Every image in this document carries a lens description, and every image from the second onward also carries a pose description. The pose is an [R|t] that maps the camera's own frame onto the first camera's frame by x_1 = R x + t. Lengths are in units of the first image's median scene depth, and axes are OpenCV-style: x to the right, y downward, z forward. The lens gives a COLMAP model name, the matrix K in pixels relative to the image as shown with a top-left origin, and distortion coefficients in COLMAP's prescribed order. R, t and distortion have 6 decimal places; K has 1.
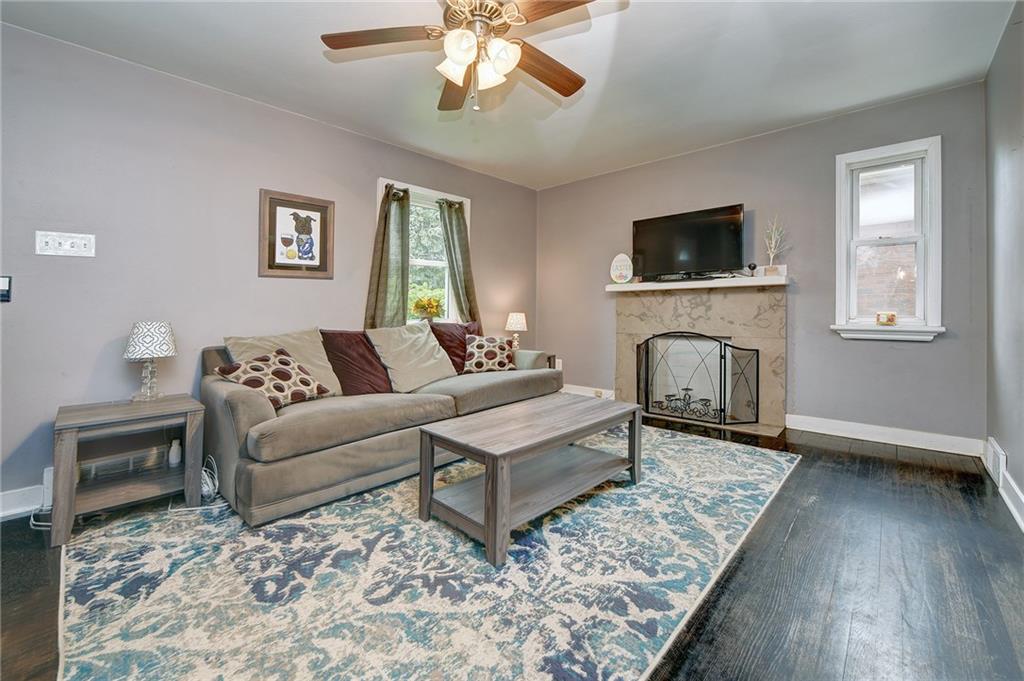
lens RADIAL K [[419.6, 0, 480.3], [0, 419.6, 305.9], [0, 0, 1]] dist [-0.003891, -0.000664]
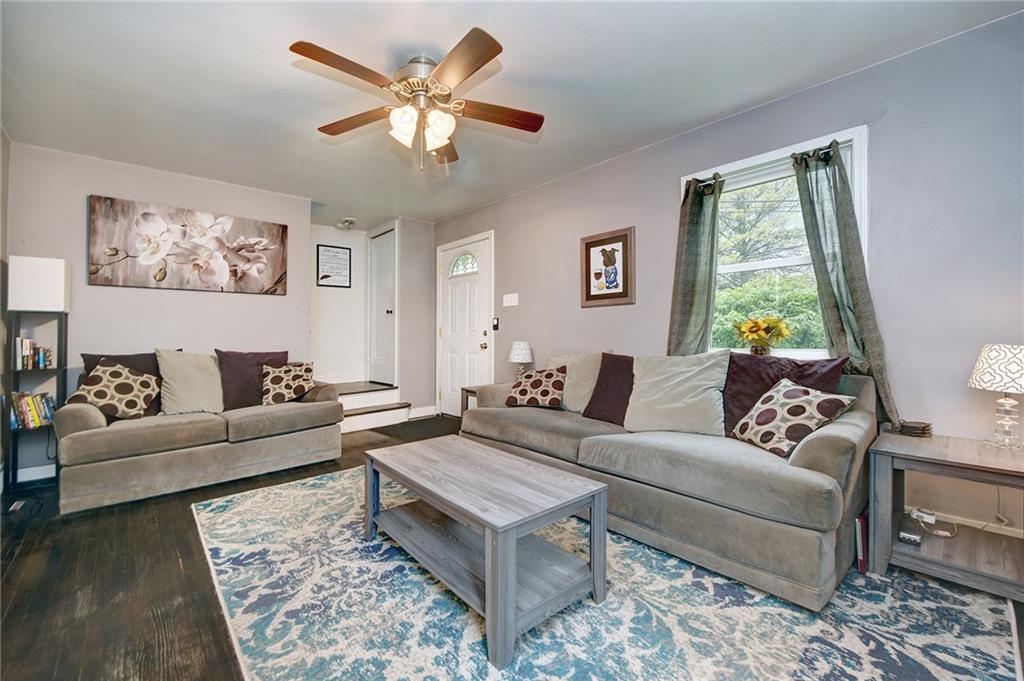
lens RADIAL K [[423.8, 0, 514.8], [0, 423.8, 323.8], [0, 0, 1]] dist [-0.000070, -0.011041]
pose [[-0.045587, -0.020277, -0.998755, 0.706469], [0.016993, 0.999634, -0.021071, -0.000182], [0.998816, -0.017933, -0.045226, 0.811813]]
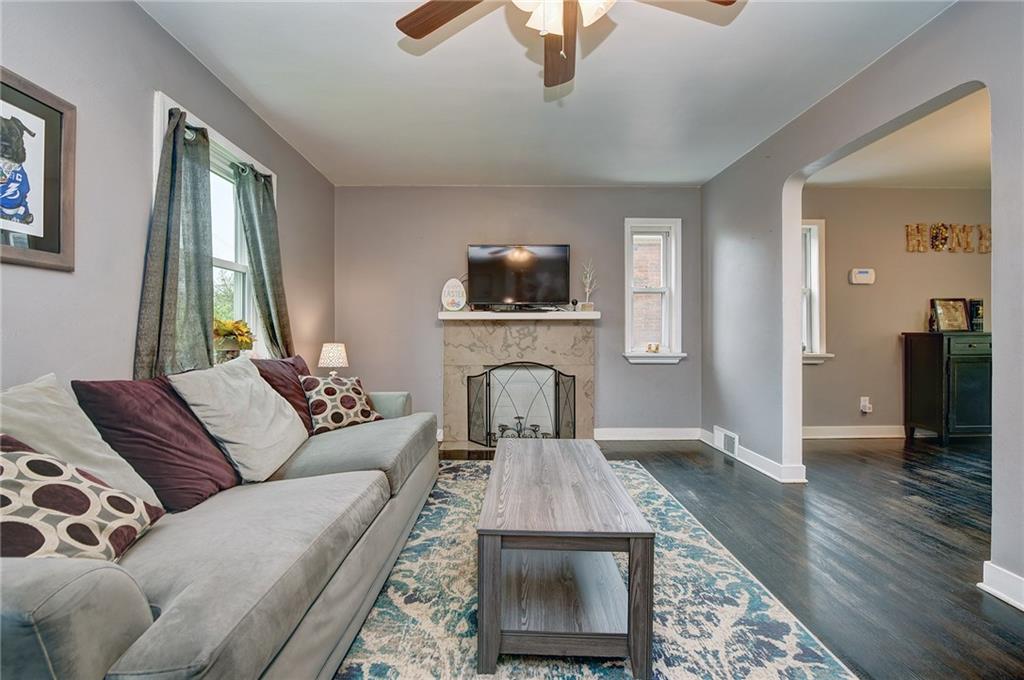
lens RADIAL K [[445.1, 0, 492.6], [0, 445.1, 336.4], [0, 0, 1]] dist [-0.004132, -0.000942]
pose [[0.707016, 0.010655, 0.707118, -0.392861], [-0.012816, 0.999915, -0.002253, 0.004246], [-0.707082, -0.007469, 0.707092, 0.339743]]
